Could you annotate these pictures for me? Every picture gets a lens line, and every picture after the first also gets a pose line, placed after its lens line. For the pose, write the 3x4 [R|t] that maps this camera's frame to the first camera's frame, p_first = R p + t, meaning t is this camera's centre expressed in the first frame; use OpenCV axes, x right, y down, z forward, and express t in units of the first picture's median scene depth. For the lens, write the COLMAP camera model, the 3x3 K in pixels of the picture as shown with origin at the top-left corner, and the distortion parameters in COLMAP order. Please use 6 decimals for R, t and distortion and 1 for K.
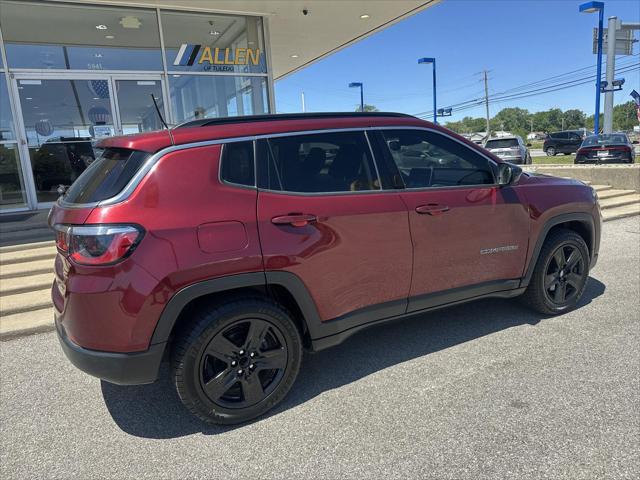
lens RADIAL K [[454.8, 0, 319.2], [0, 454.8, 237.9], [0, 0, 1]] dist [0.023621, -0.027711]
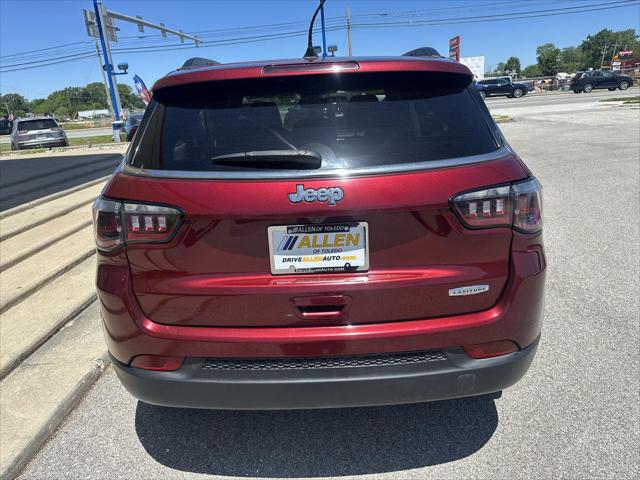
lens RADIAL K [[454.8, 0, 316.1], [0, 454.8, 242.8], [0, 0, 1]] dist [0.023621, -0.027711]
pose [[0.479435, -0.234032, 0.845796, -0.786688], [0.201314, 0.967414, 0.153569, -0.063176], [-0.854175, 0.096645, 0.510925, 0.562952]]
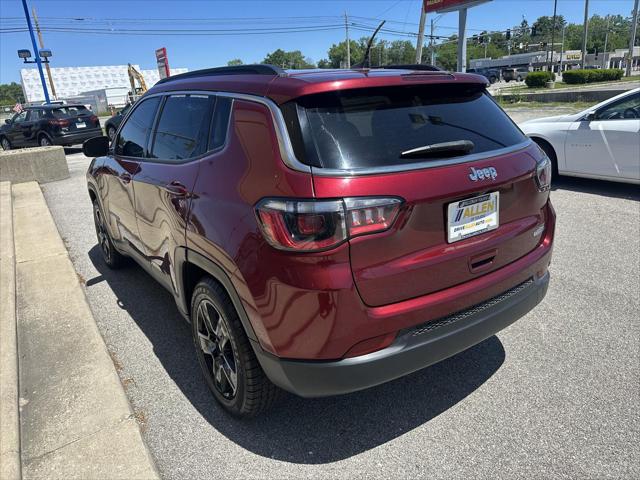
lens RADIAL K [[454.8, 0, 316.6], [0, 454.8, 239.9], [0, 0, 1]] dist [0.023621, -0.027711]
pose [[-0.105462, -0.245334, 0.963685, -0.938986], [0.259144, 0.928825, 0.264819, -0.158017], [-0.960064, 0.277662, -0.034379, 0.975889]]
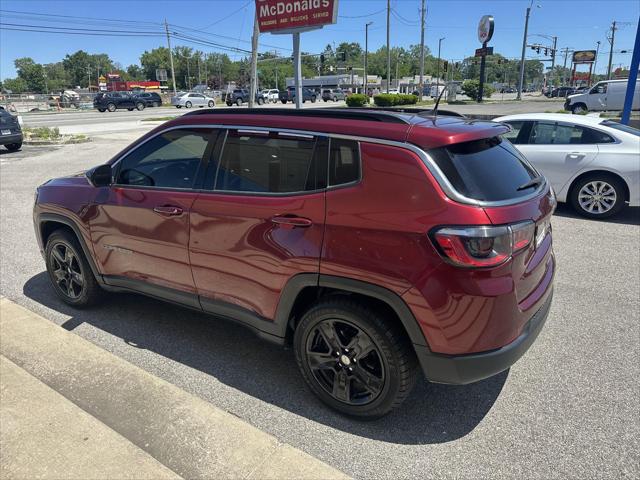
lens RADIAL K [[454.8, 0, 322.3], [0, 454.8, 241.8], [0, 0, 1]] dist [0.023621, -0.027711]
pose [[-0.478138, -0.205038, 0.854016, -0.897972], [0.210089, 0.917439, 0.337888, -0.301786], [-0.852788, 0.340977, -0.395586, 1.371430]]
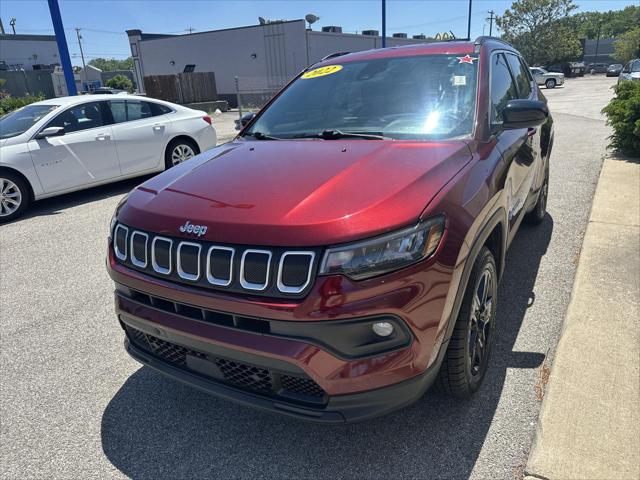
lens RADIAL K [[454.8, 0, 320.6], [0, 454.8, 237.9], [0, 0, 1]] dist [0.023621, -0.027711]
pose [[-0.848019, 0.274901, -0.453093, 0.747283], [0.006165, 0.860006, 0.510246, -0.400903], [0.529930, 0.429905, -0.730996, 1.768355]]
